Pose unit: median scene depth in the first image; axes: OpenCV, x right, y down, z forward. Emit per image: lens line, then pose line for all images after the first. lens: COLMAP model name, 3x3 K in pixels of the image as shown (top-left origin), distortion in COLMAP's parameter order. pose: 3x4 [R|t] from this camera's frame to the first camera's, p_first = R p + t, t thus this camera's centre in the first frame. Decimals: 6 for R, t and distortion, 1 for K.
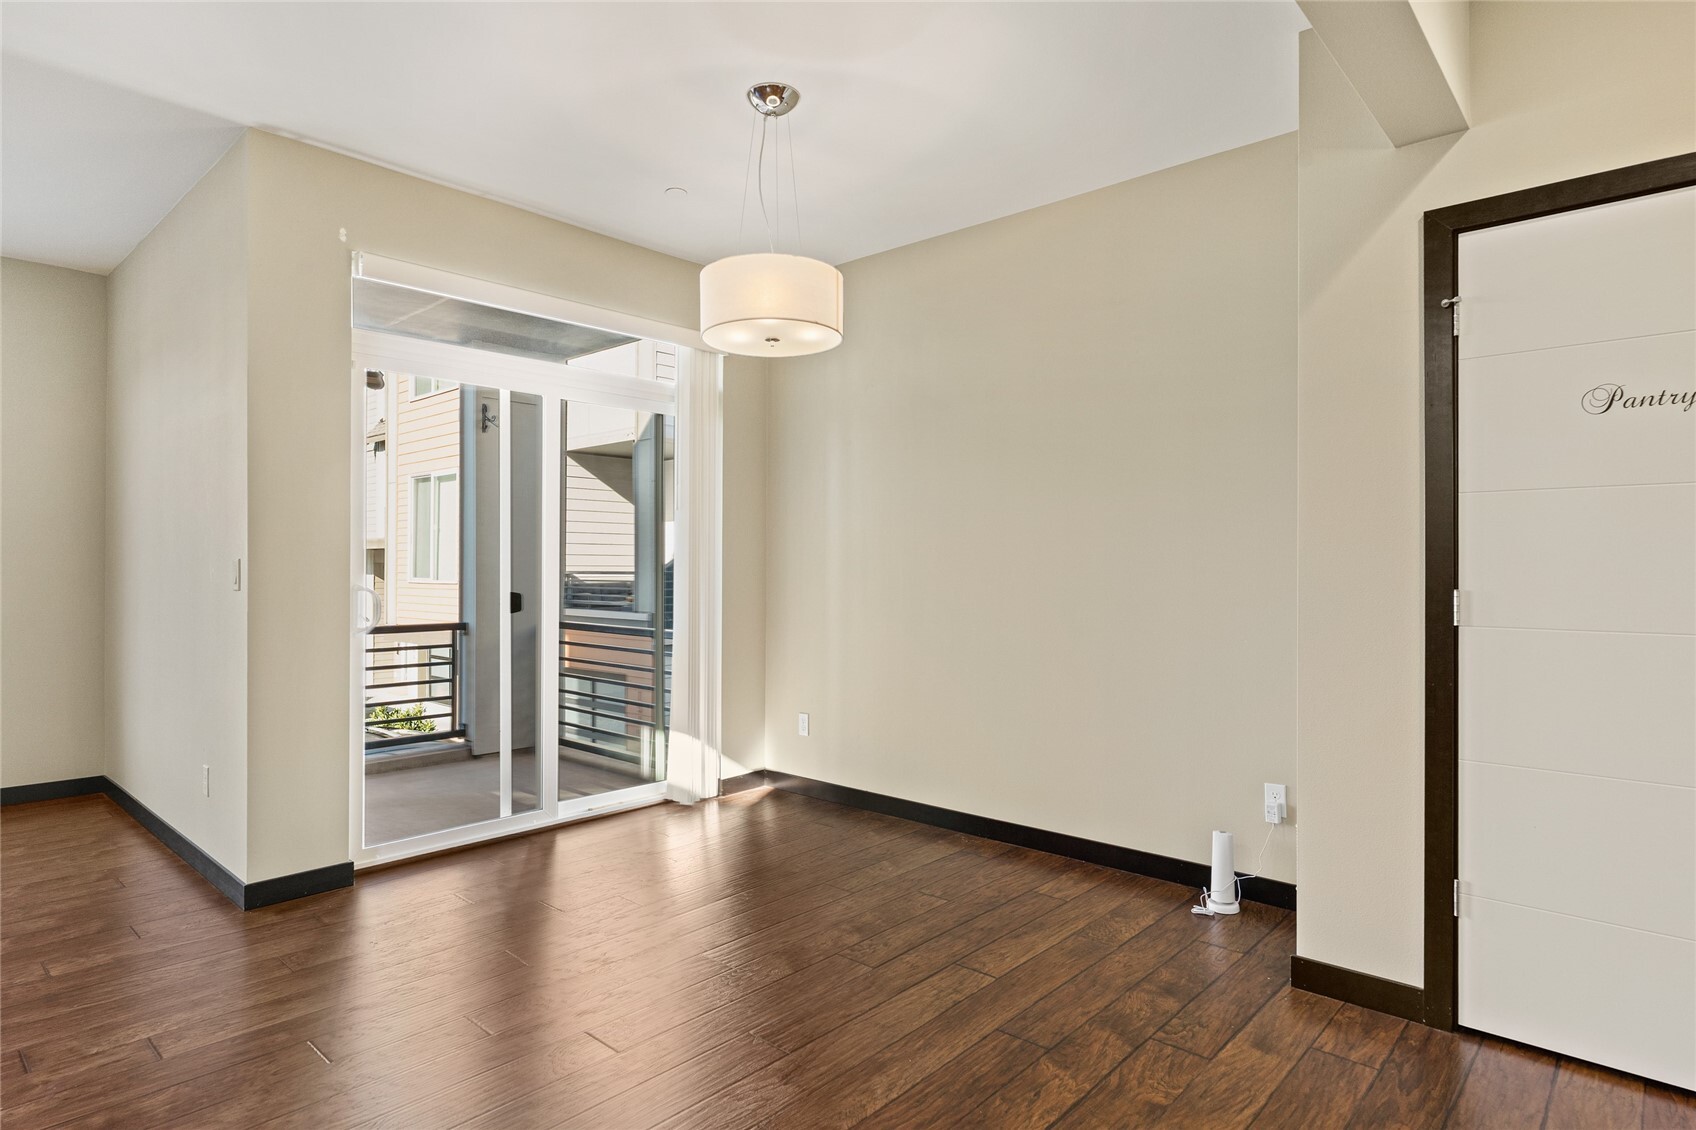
lens RADIAL K [[918.7, 0, 860.1], [0, 918.7, 563.0], [0, 0, 1]] dist [0.000478, 0.000774]
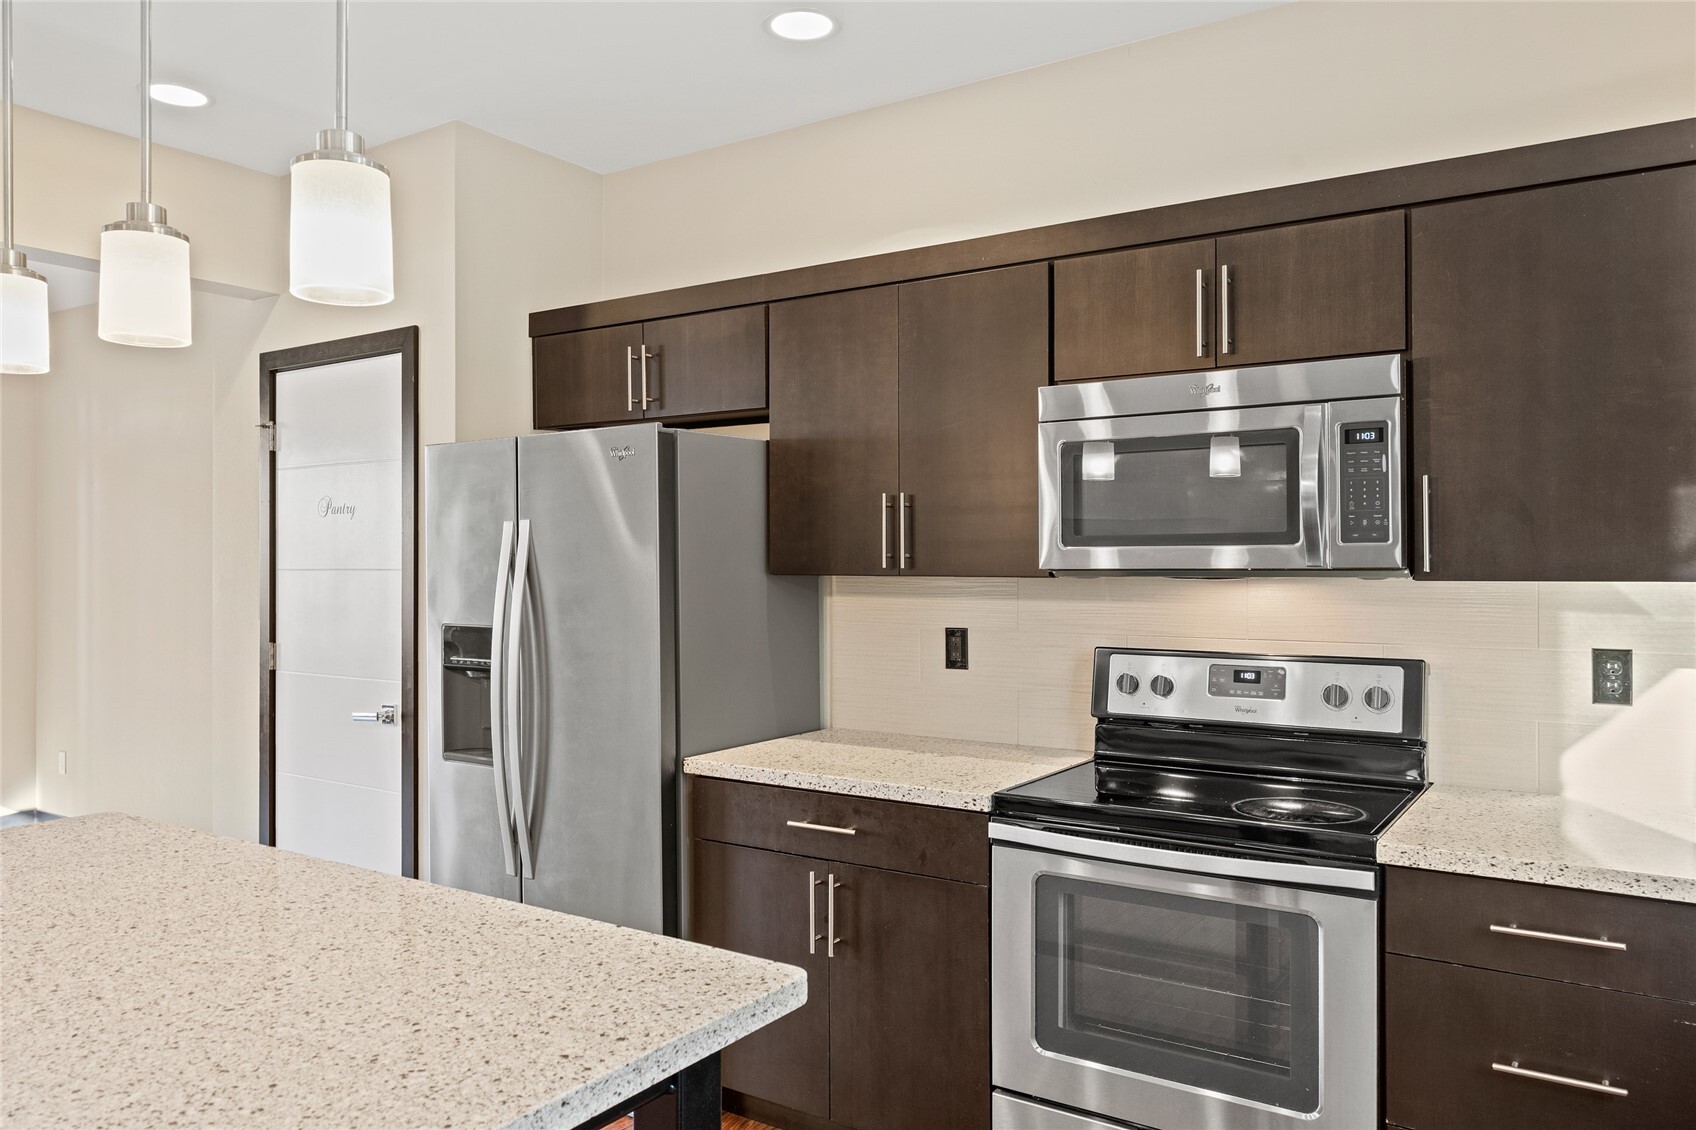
lens RADIAL K [[1193.2, 0, 853.0], [0, 1193.2, 552.8], [0, 0, 1]] dist [0.019054, 0.002630]
pose [[0.990518, -0.000099, 0.137384, 0.465965], [0.000511, 0.999995, -0.002961, -0.035620], [-0.137383, 0.003003, 0.990513, -0.308718]]
